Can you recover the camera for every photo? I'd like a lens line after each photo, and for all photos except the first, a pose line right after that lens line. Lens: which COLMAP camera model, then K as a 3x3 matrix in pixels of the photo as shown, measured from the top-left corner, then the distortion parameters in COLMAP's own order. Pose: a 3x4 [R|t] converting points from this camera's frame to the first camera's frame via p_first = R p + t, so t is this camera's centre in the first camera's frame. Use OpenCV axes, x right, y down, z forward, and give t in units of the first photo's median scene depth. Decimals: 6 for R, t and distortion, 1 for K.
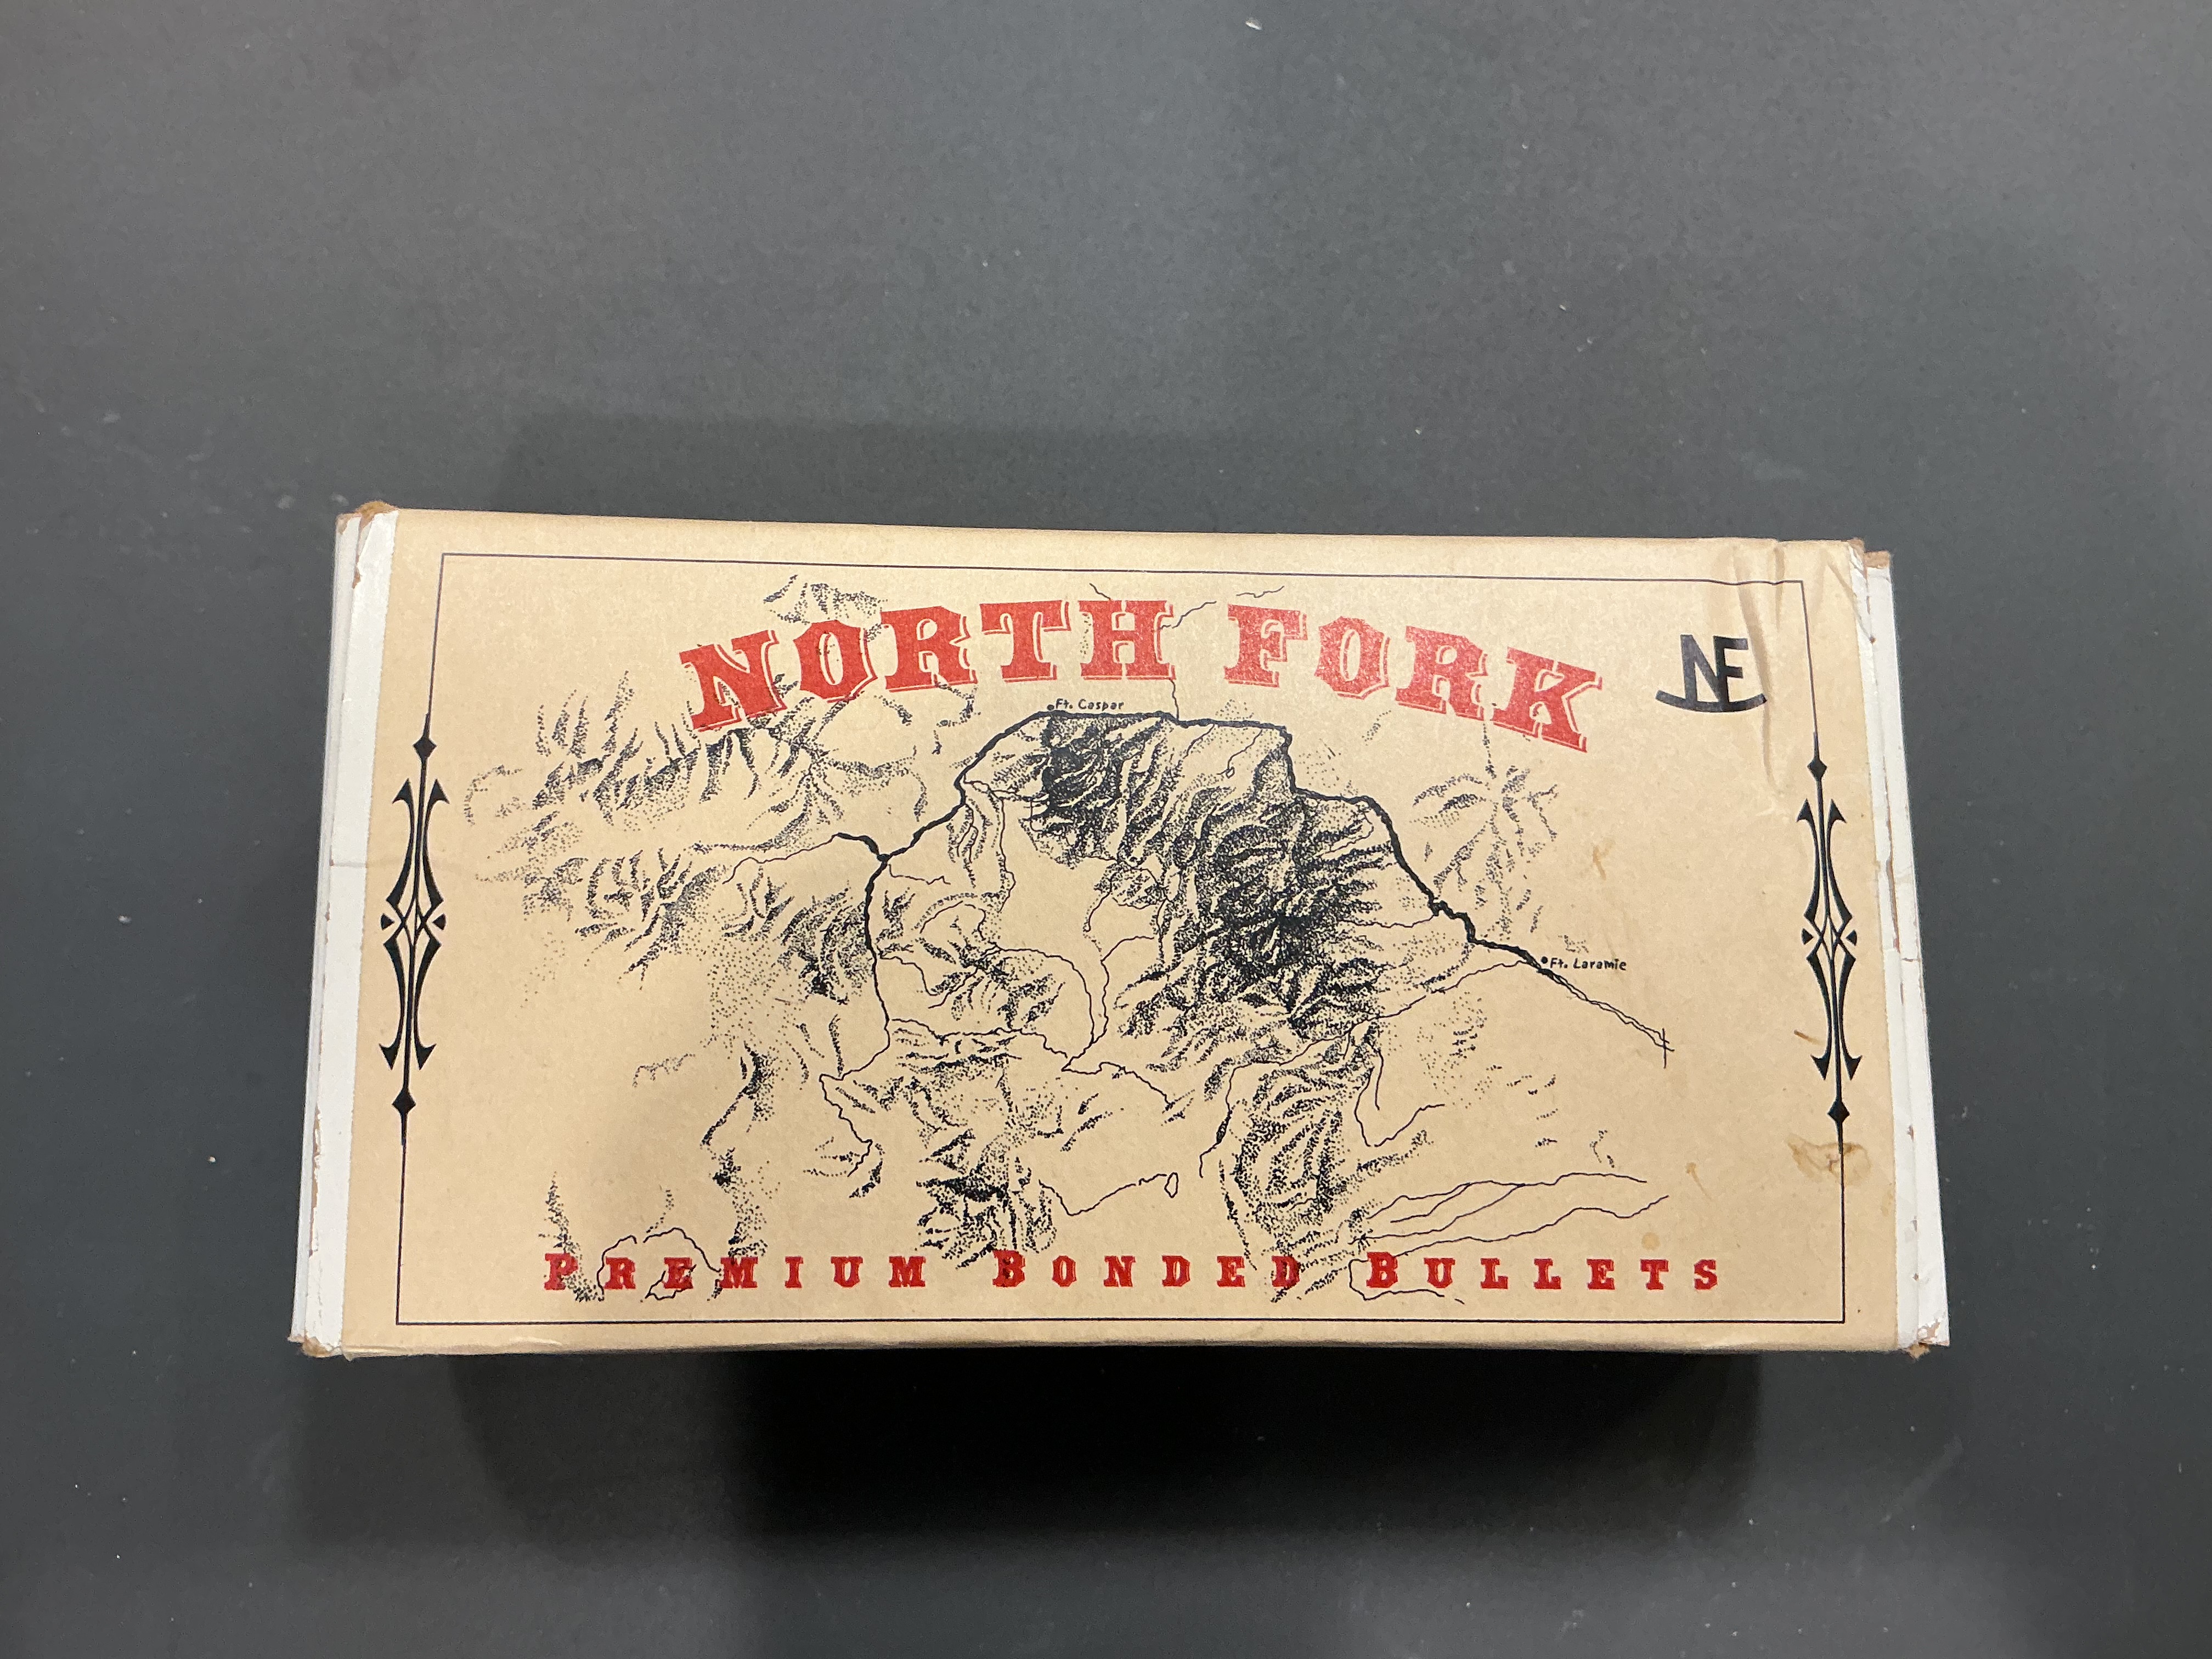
lens RADIAL K [[1866.3, 0, 1106.0], [0, 1866.3, 829.5], [0, 0, 1]] dist [0.160881, -0.356076]
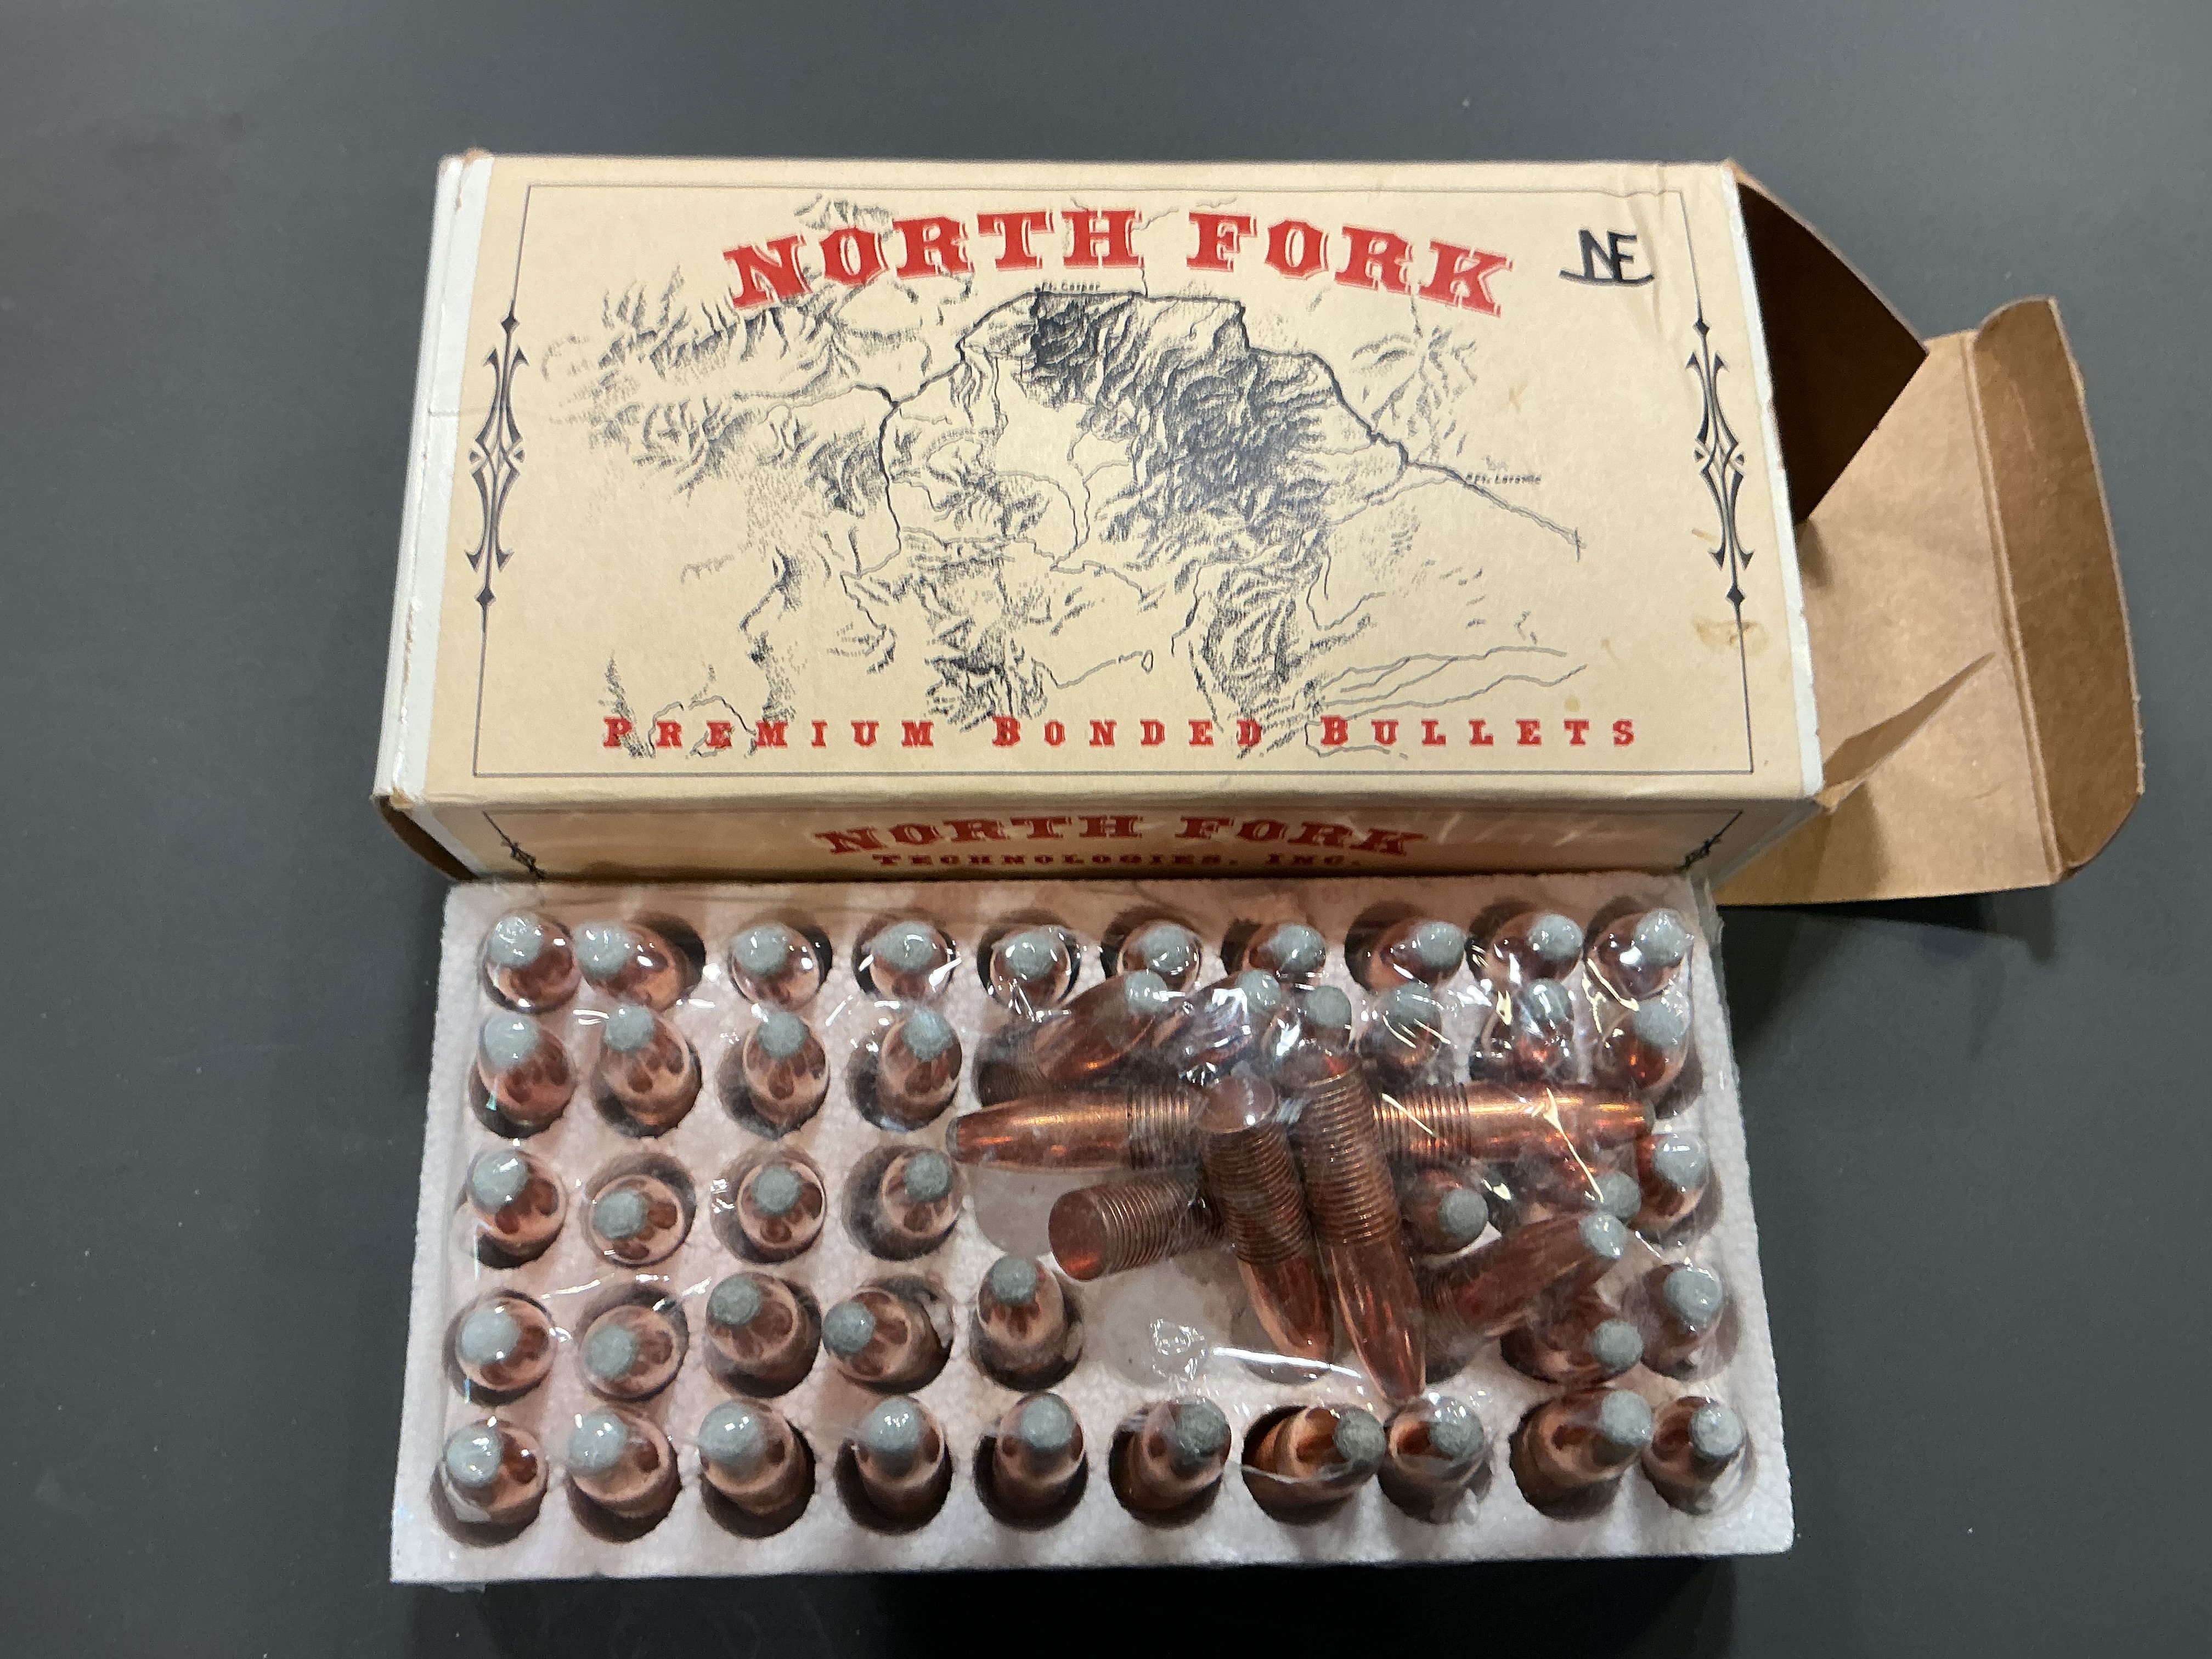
lens RADIAL K [[1866.3, 0, 1106.0], [0, 1866.3, 829.5], [0, 0, 1]] dist [0.160881, -0.356076]
pose [[0.999275, -0.024713, -0.028956, 0.039750], [0.019700, 0.986565, -0.162179, 0.469218], [0.032575, 0.161491, 0.986336, -0.108086]]
